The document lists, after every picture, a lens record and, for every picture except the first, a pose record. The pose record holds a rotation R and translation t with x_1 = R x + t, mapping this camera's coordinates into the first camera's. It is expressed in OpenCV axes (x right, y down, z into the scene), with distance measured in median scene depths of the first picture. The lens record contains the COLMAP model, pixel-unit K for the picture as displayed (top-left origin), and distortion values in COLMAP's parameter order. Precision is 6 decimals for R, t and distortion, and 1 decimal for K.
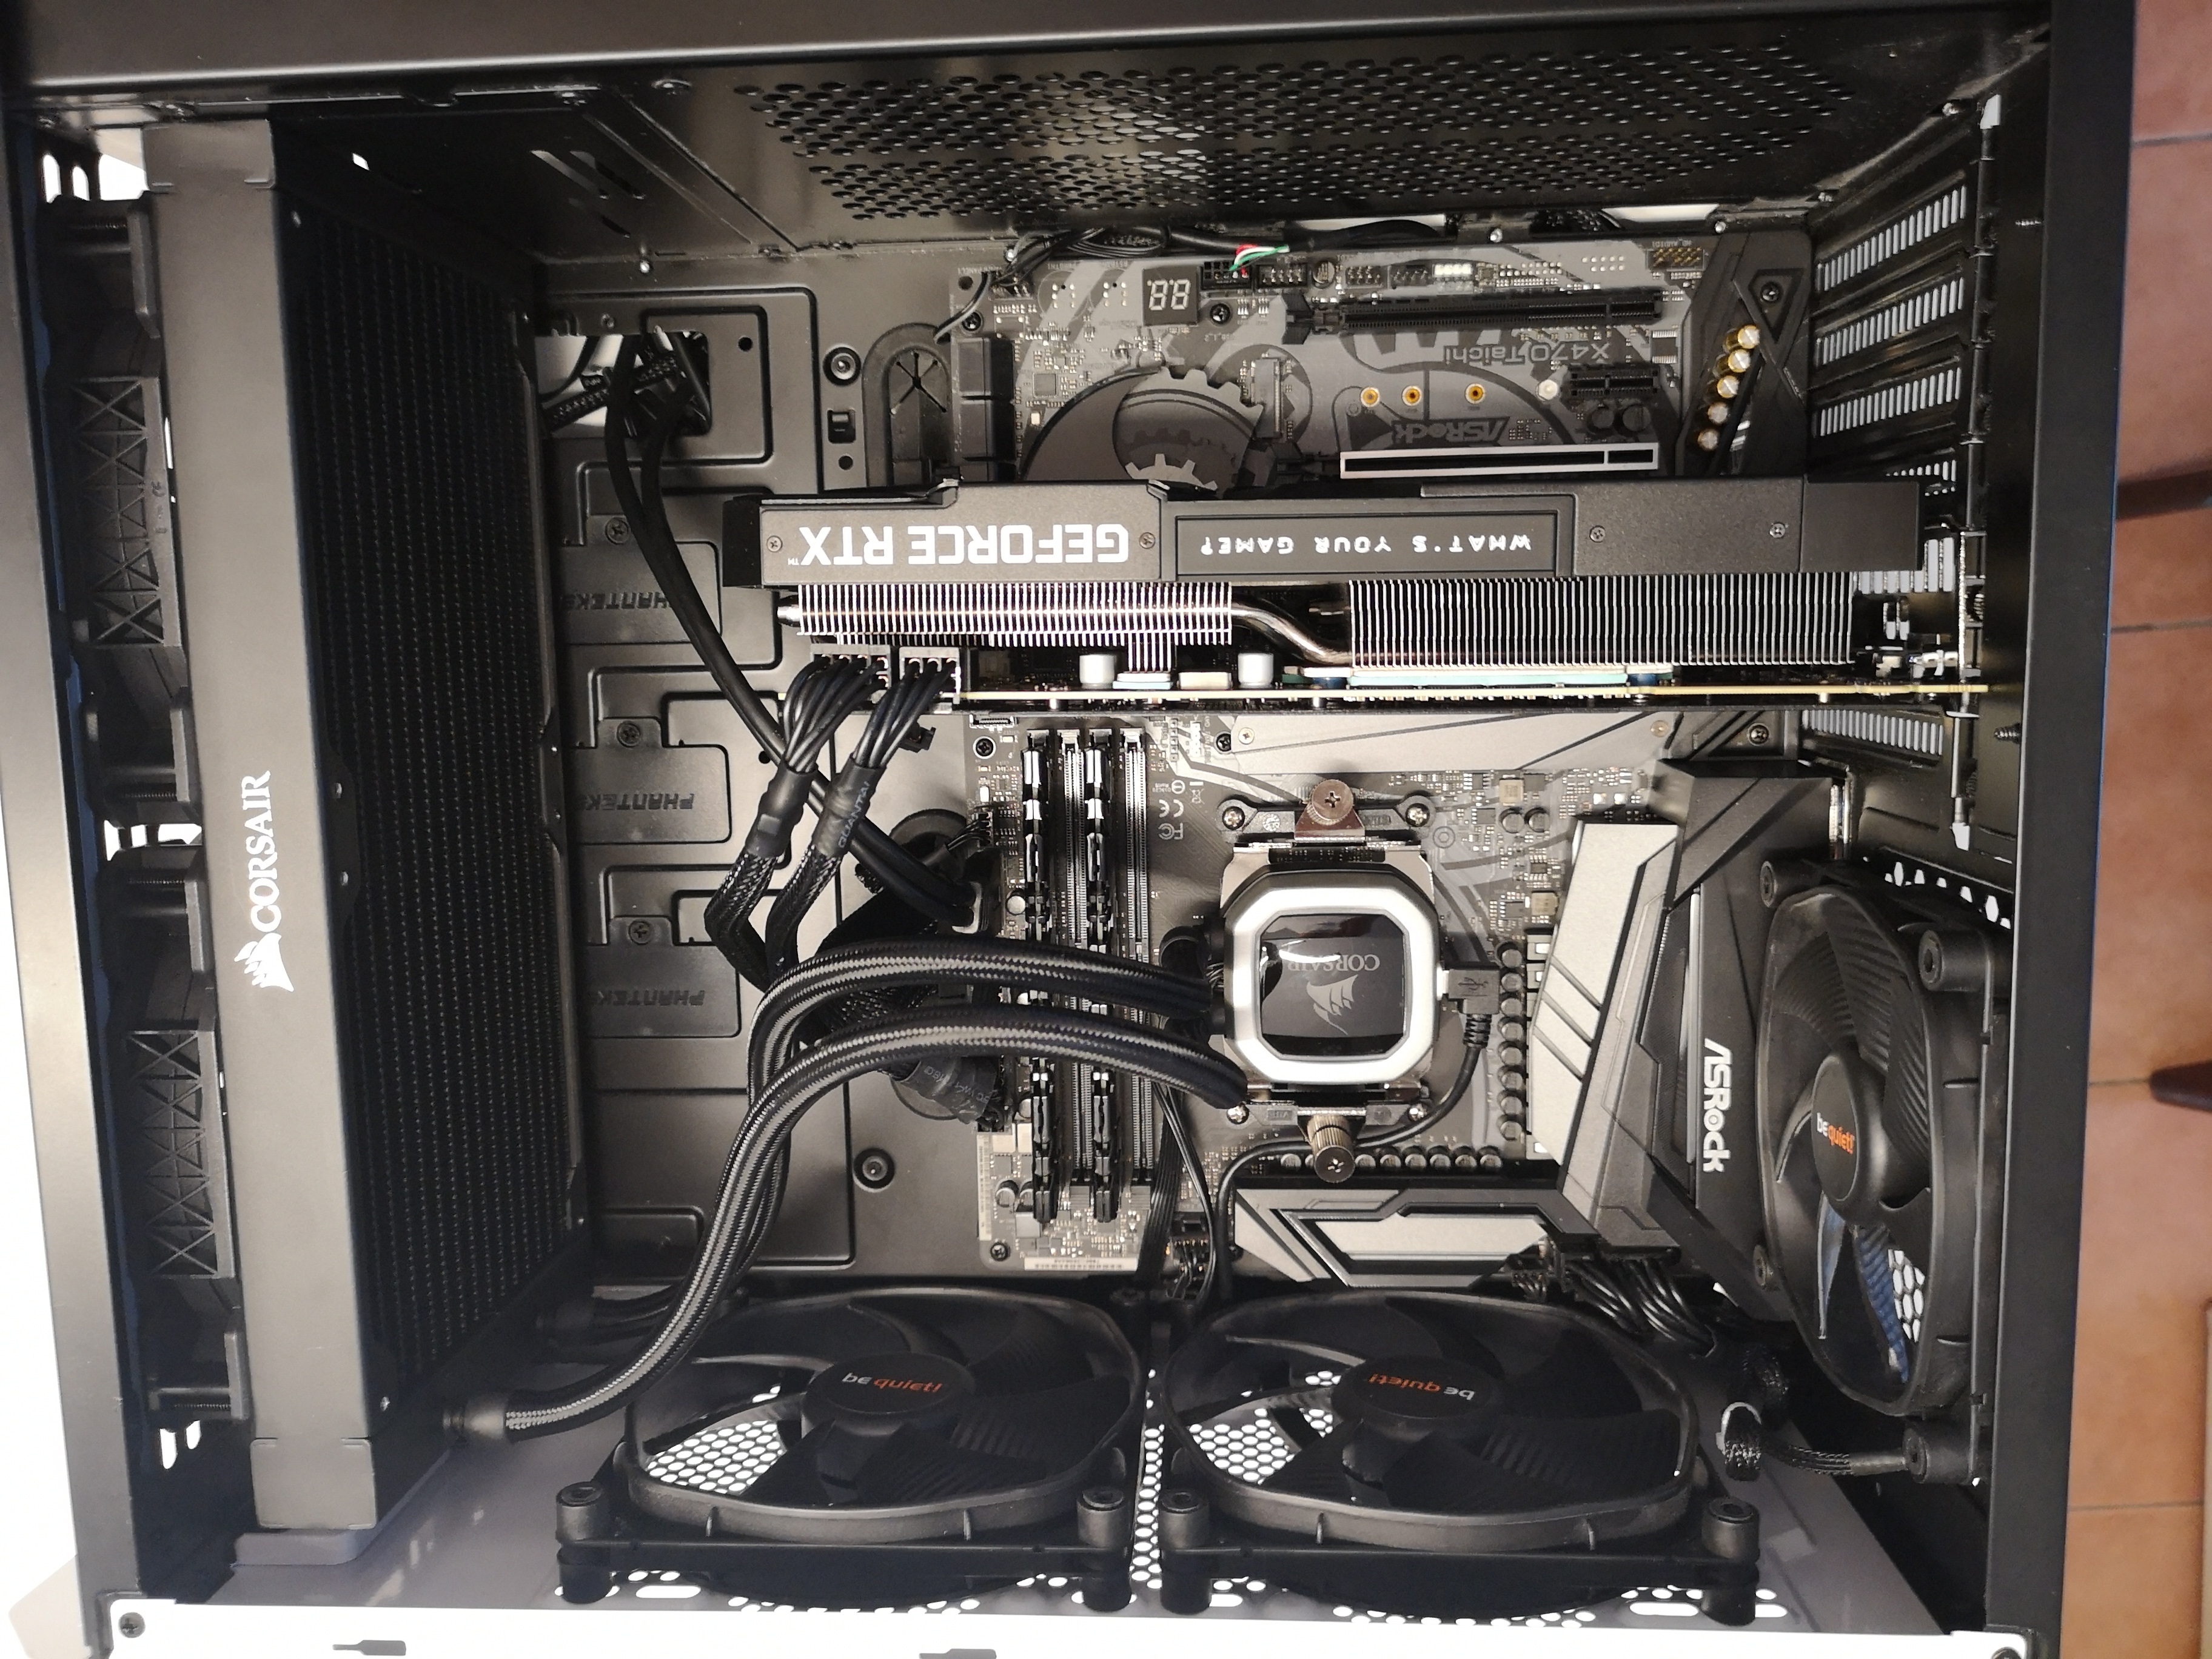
lens RADIAL K [[1755.1, 0, 1106.0], [0, 1755.1, 829.5], [0, 0, 1]] dist [0.042979, -0.002142]
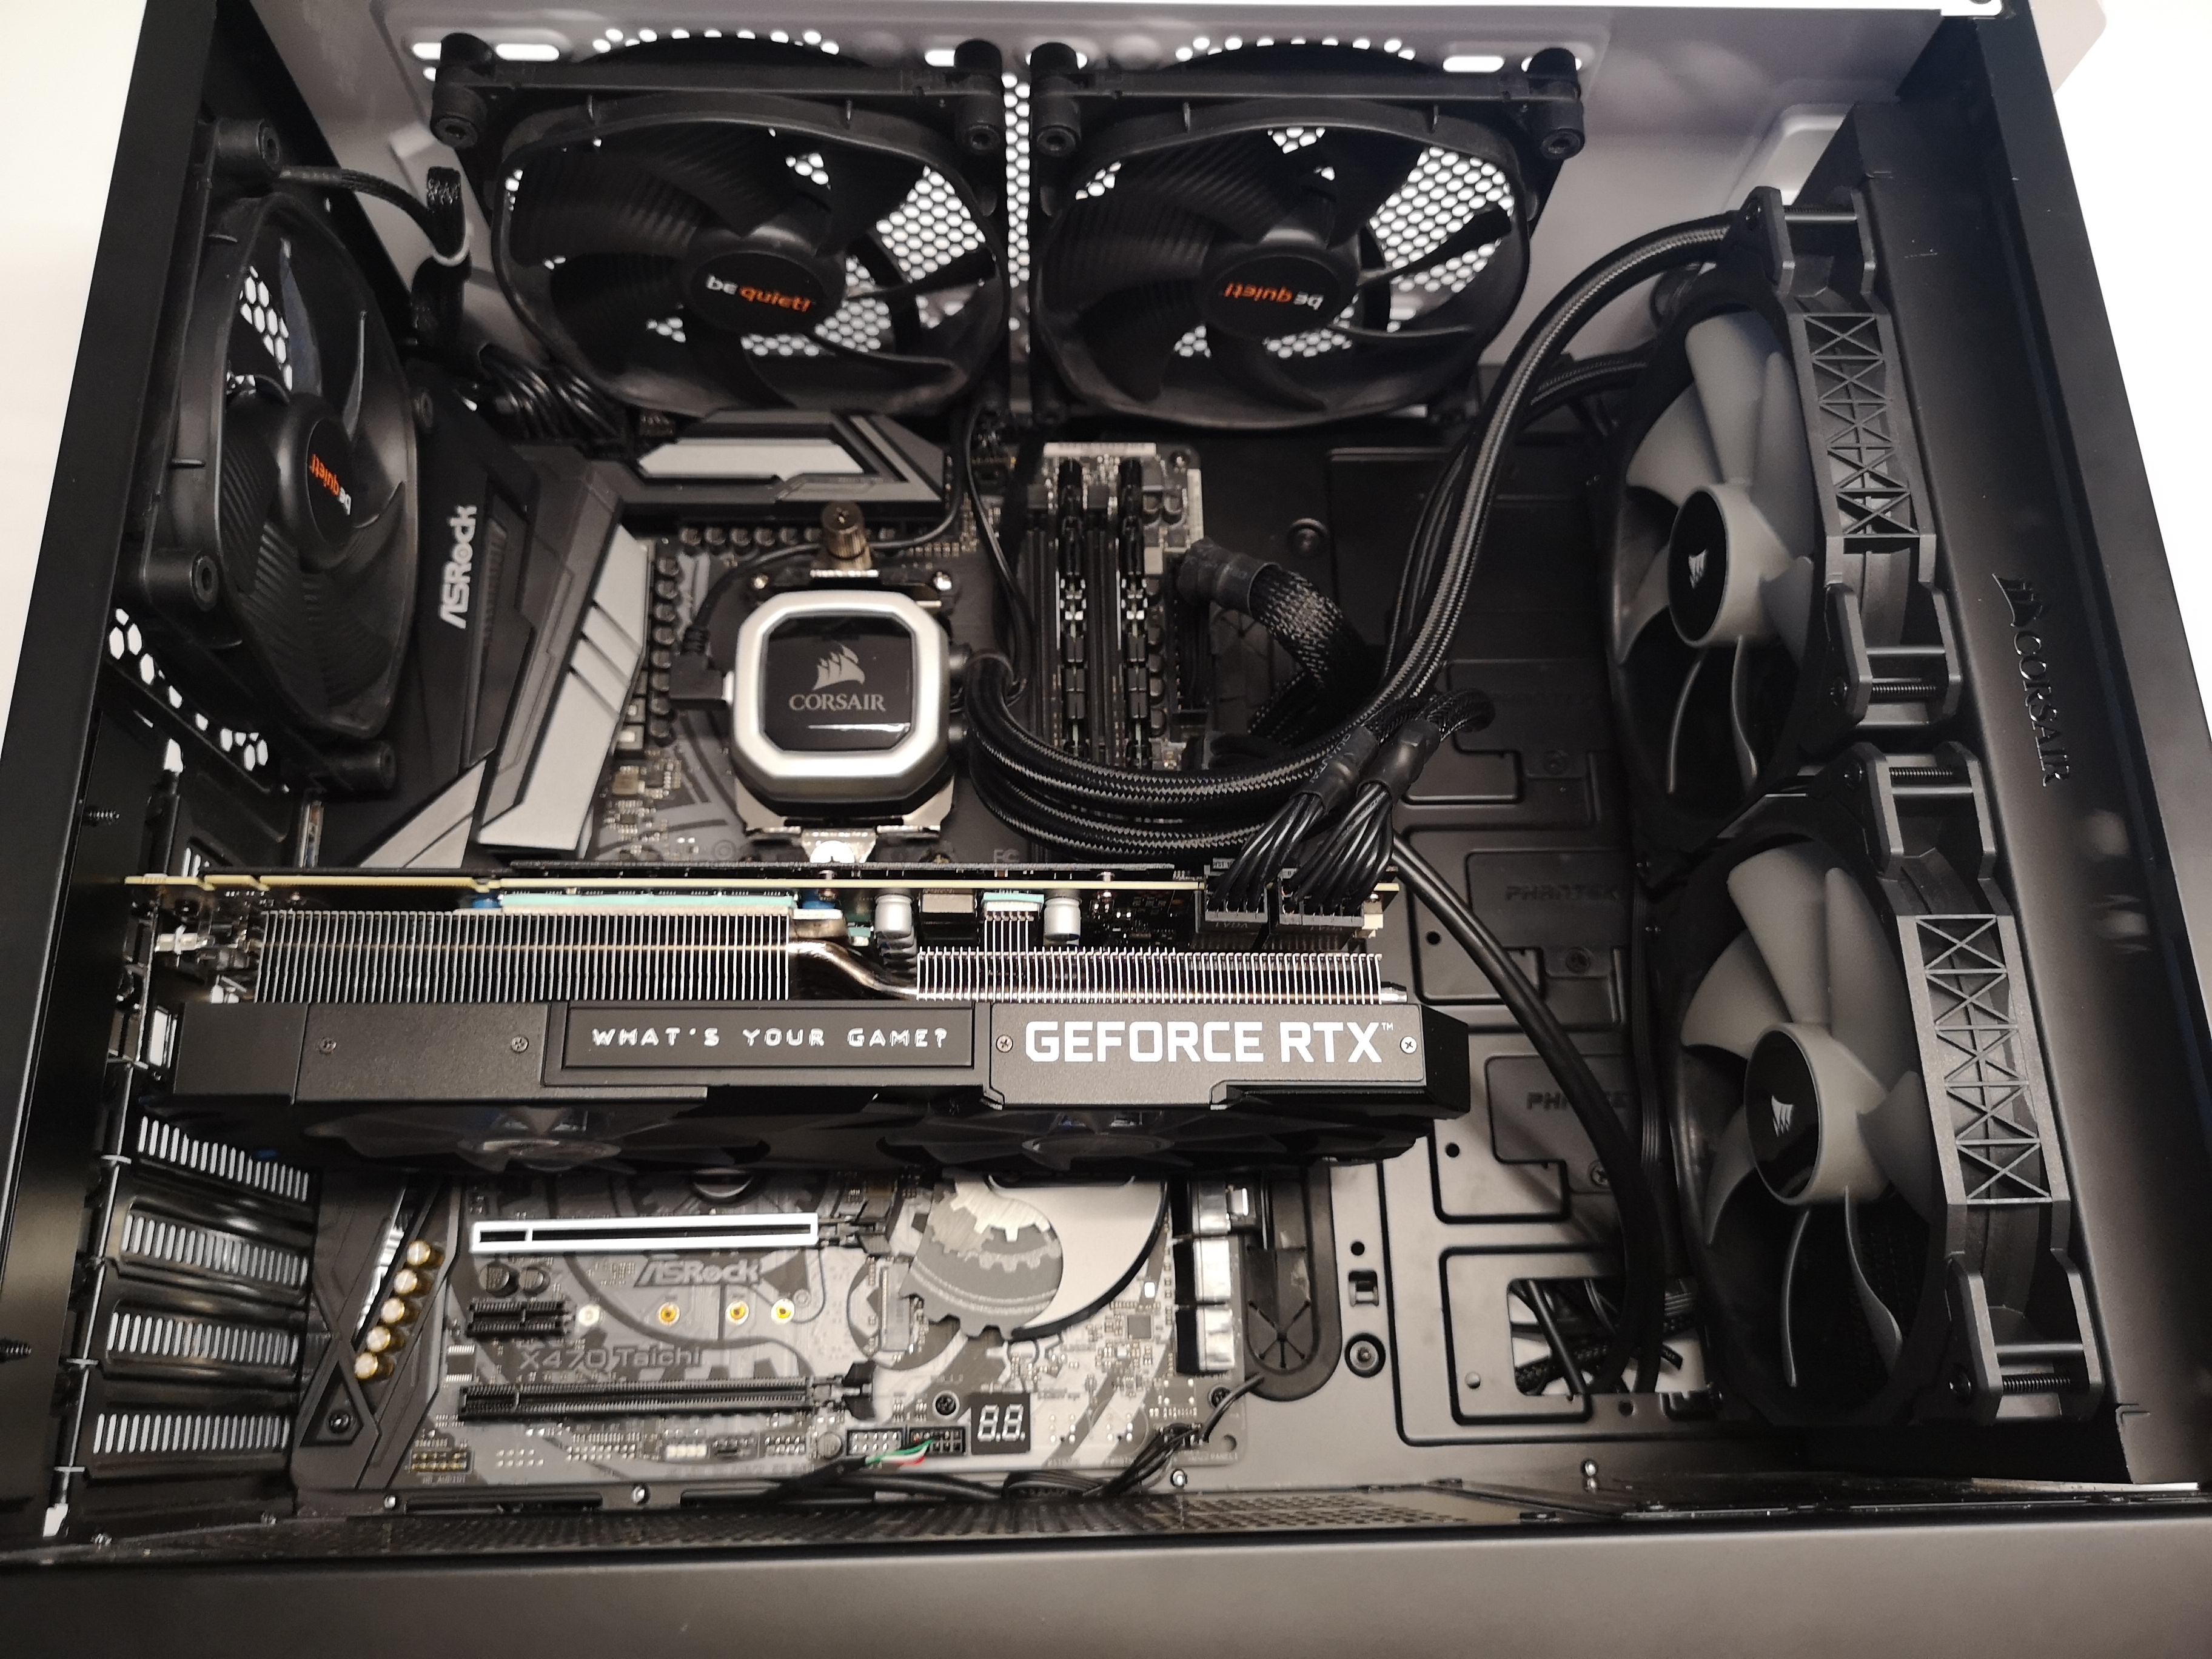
lens RADIAL K [[1770.3, 0, 1110.9], [0, 1770.3, 827.4], [0, 0, 1]] dist [0.011194, -0.002450]
pose [[-0.999834, 0.009171, 0.015738, -0.037850], [-0.005787, -0.979174, 0.202939, -0.191936], [0.017271, 0.202815, 0.979065, 0.051507]]
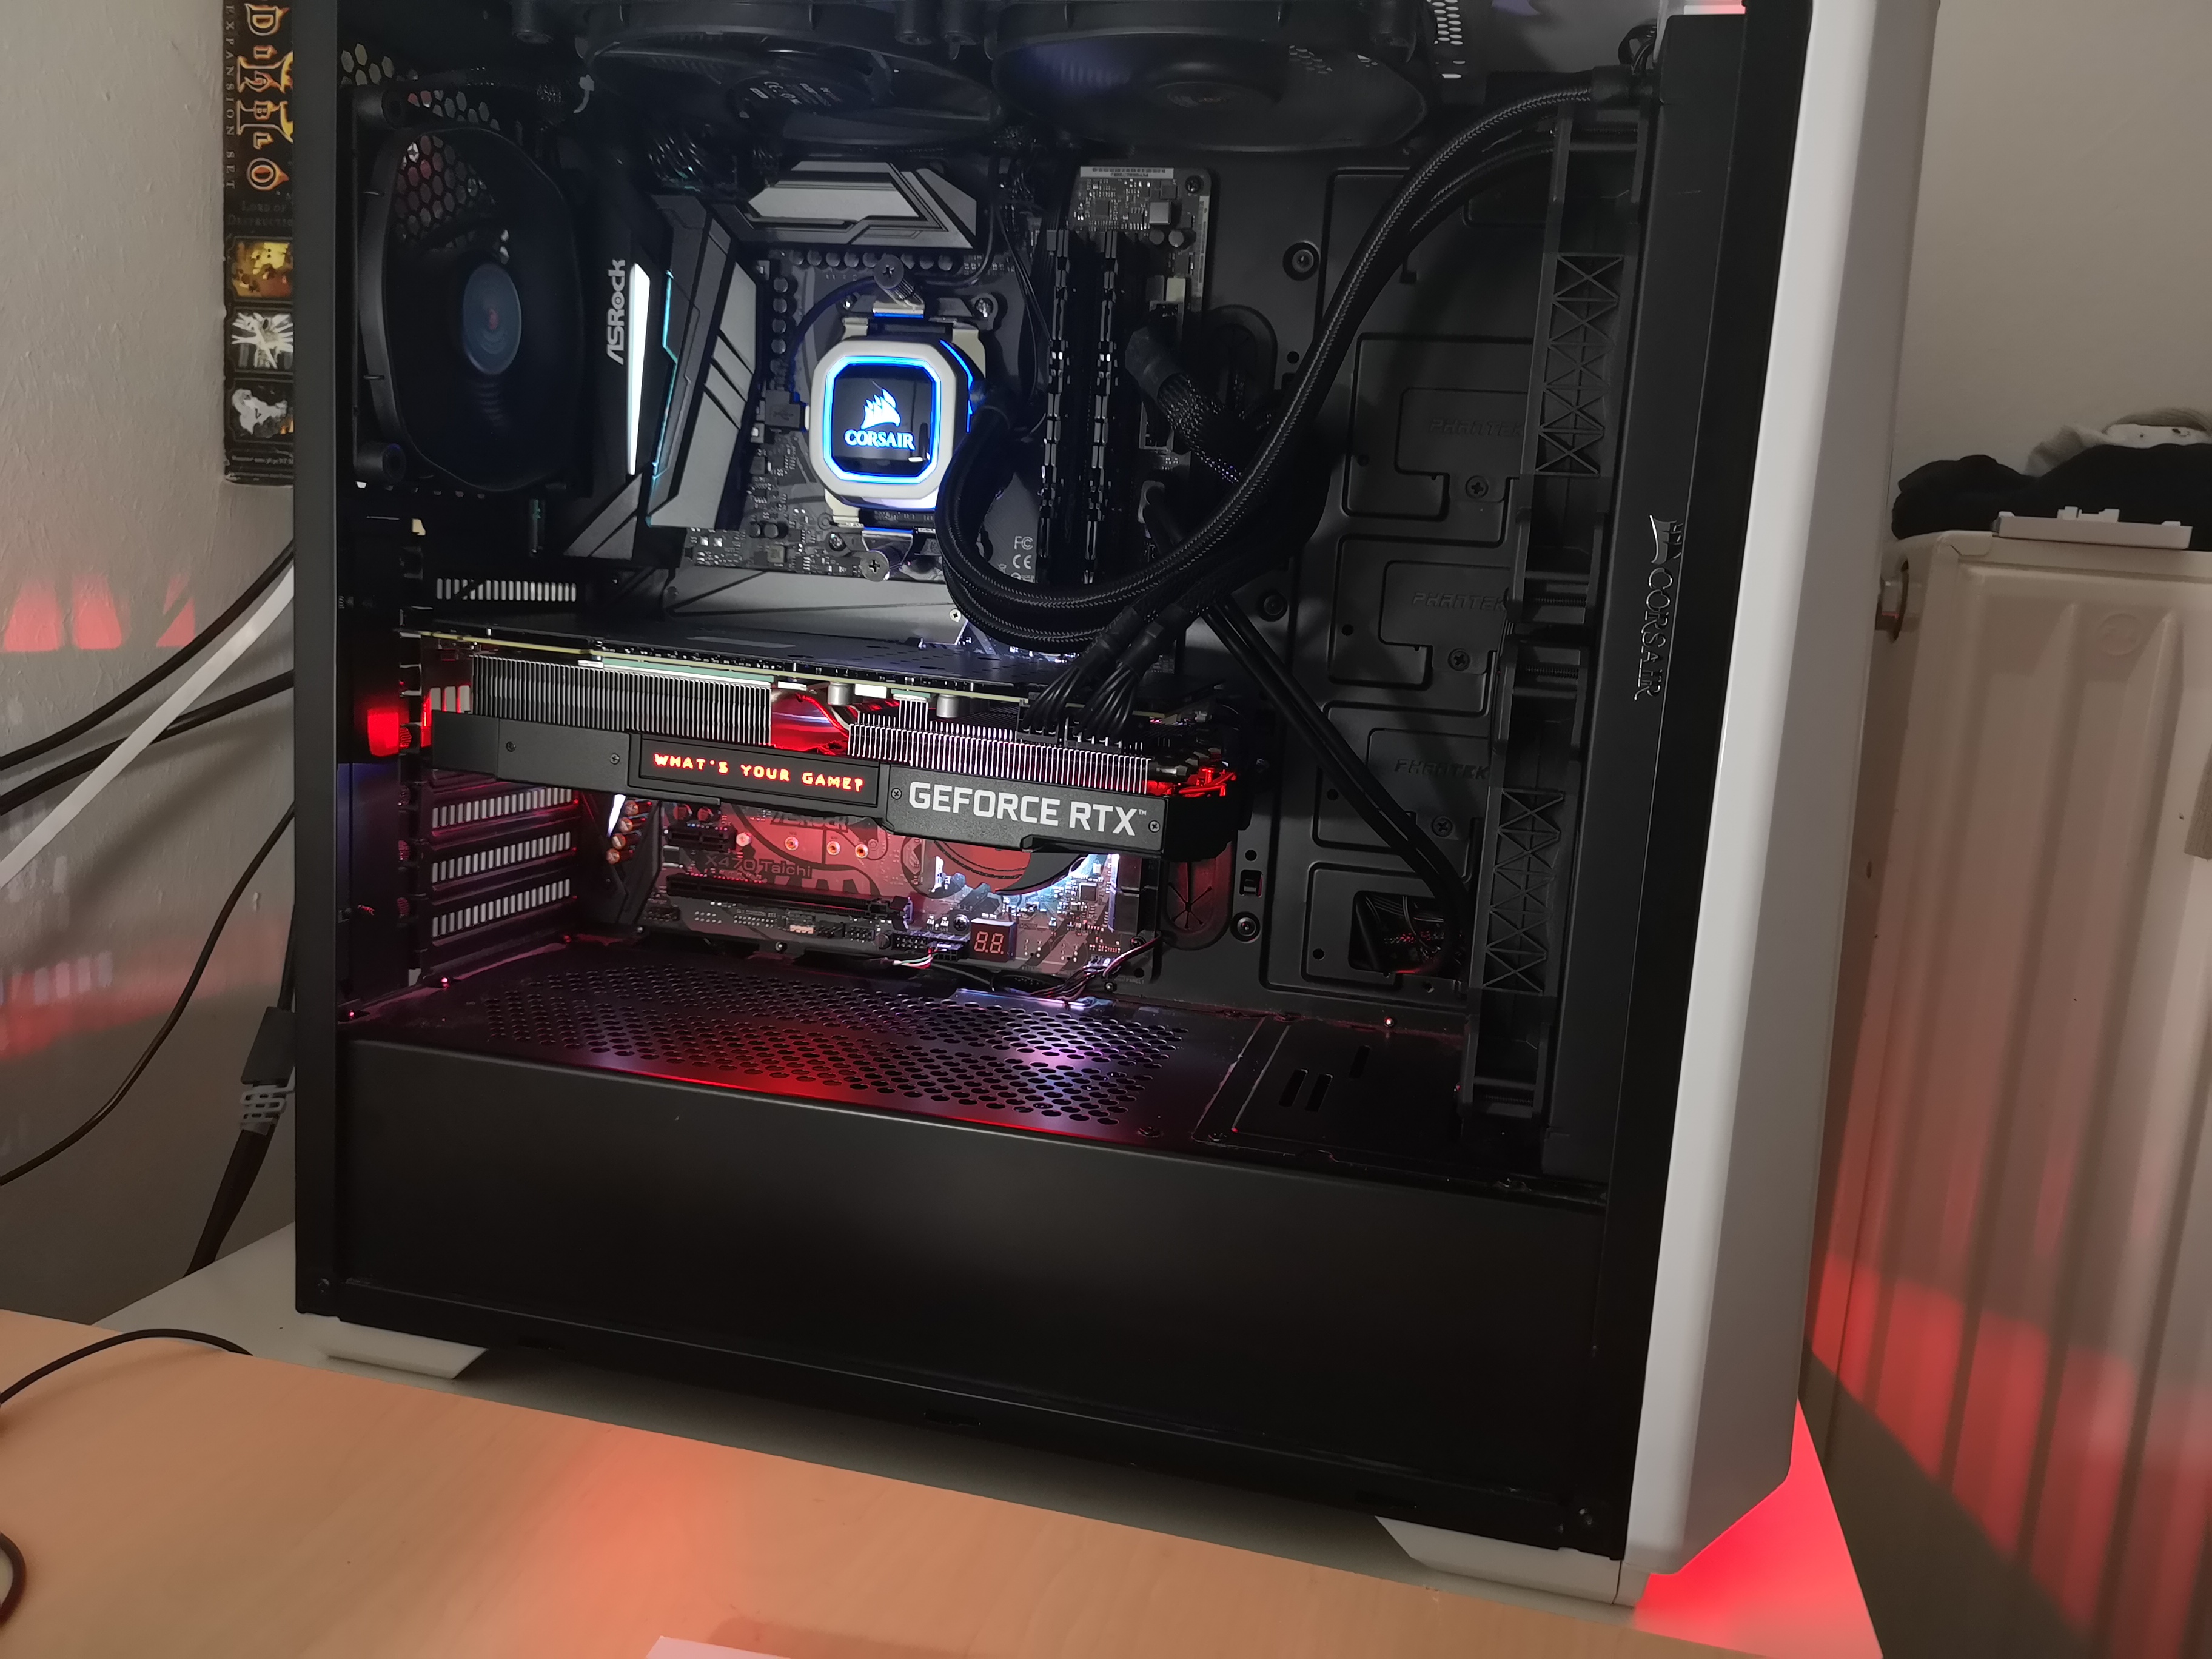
lens RADIAL K [[1711.0, 0, 1109.1], [0, 1711.0, 826.9], [0, 0, 1]] dist [0.046416, -0.070045]
pose [[-0.952060, -0.131723, 0.276099, -0.415735], [0.053005, -0.959927, -0.275192, 0.158166], [0.301284, -0.247365, 0.920890, -0.182898]]
